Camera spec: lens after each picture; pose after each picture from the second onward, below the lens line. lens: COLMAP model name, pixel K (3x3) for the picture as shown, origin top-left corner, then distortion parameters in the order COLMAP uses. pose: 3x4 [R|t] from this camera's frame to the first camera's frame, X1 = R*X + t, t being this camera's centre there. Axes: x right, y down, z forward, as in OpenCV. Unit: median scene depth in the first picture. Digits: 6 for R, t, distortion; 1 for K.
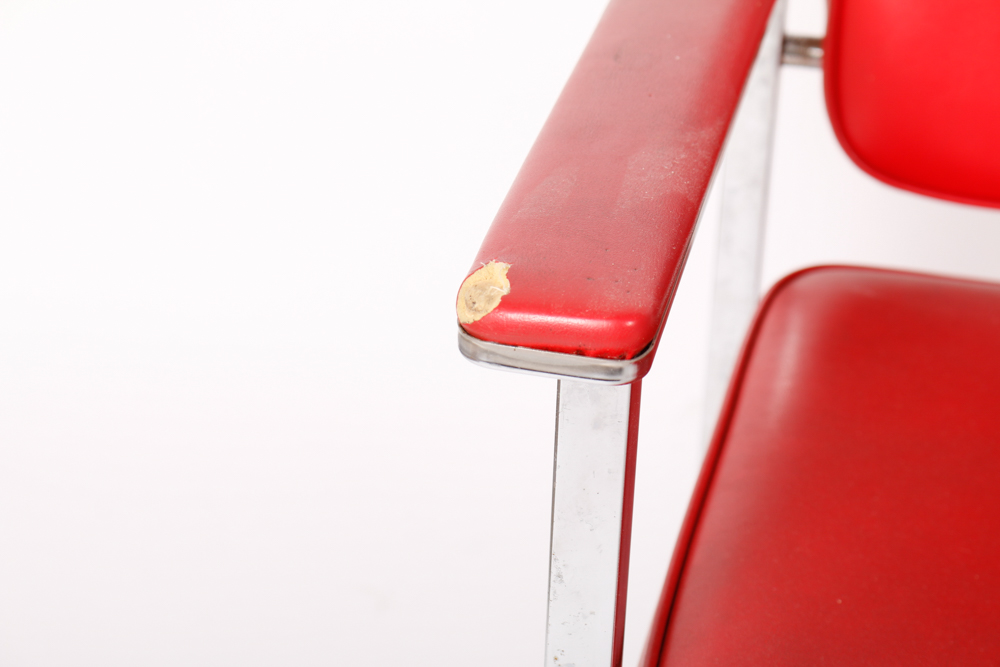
lens RADIAL K [[2387.8, 0, 499.9], [0, 2387.8, 334.3], [0, 0, 1]] dist [0.012218, 0.000000]
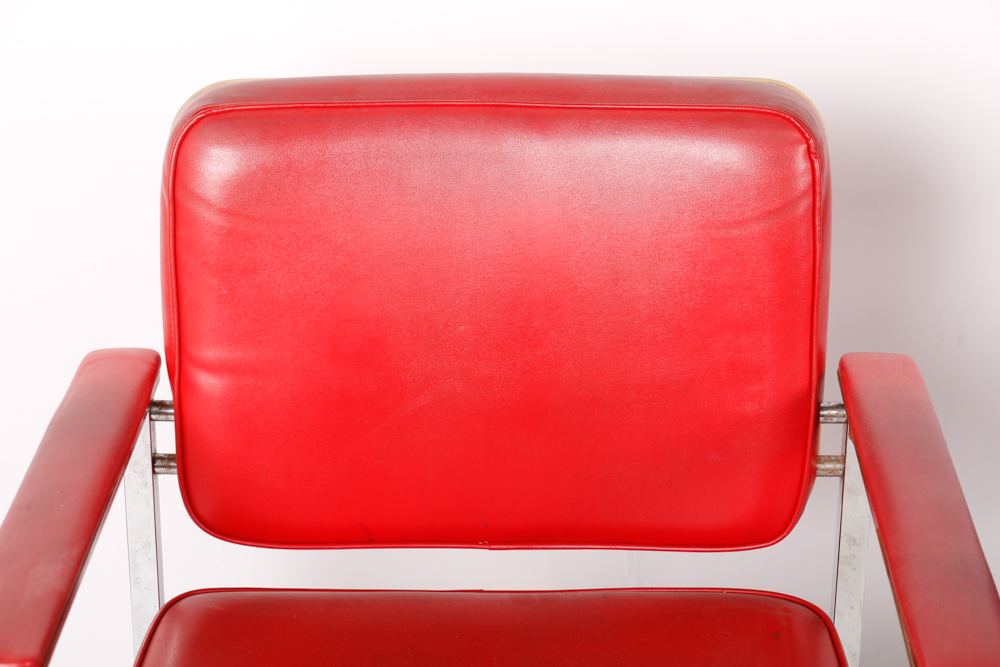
lens RADIAL K [[2387.8, 0, 508.8], [0, 2387.8, 330.7], [0, 0, 1]] dist [0.012218, 0.000000]
pose [[0.979794, -0.091241, 0.177987, 0.096617], [0.108708, 0.989902, -0.090973, -0.044957], [-0.167889, 0.108483, 0.979819, -0.864541]]
